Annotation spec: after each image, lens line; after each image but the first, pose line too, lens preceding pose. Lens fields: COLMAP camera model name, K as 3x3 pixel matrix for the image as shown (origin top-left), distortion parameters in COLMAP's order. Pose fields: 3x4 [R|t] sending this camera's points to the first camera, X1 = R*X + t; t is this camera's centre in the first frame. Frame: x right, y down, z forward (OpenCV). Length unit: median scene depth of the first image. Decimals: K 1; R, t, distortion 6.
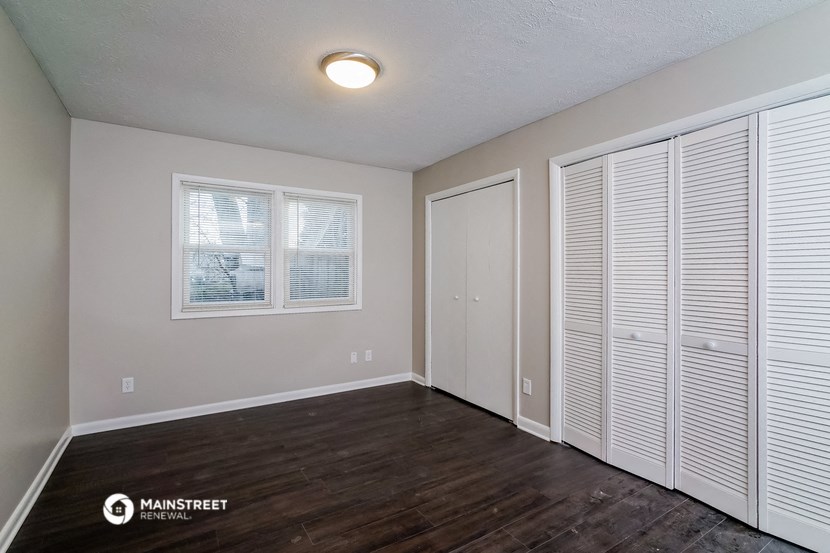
lens RADIAL K [[373.6, 0, 408.8], [0, 373.6, 274.8], [0, 0, 1]] dist [0.000373, -0.000020]
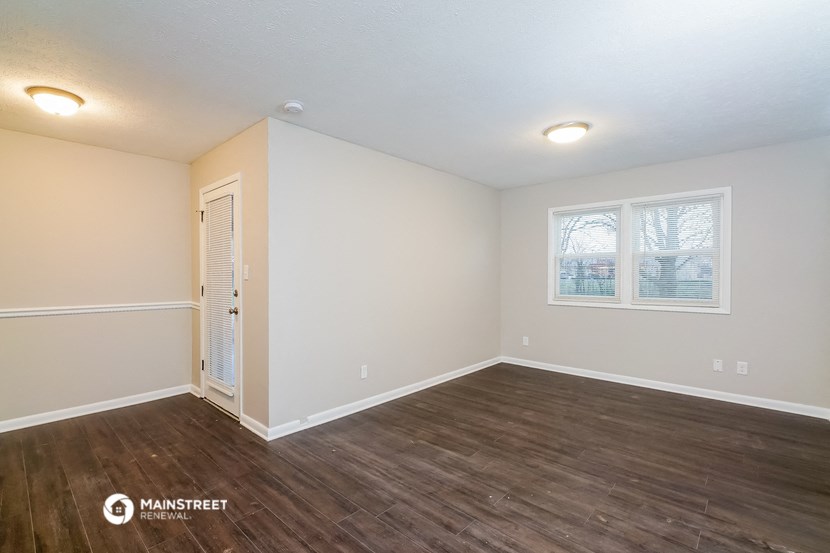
lens RADIAL K [[373.6, 0, 415.0], [0, 373.6, 276.6], [0, 0, 1]] dist [0.000373, -0.000020]
pose [[0.319439, 0.004298, -0.947597, 0.693230], [0.000557, 0.999989, 0.004723, -0.002315], [0.947607, -0.002037, 0.319433, -0.004816]]
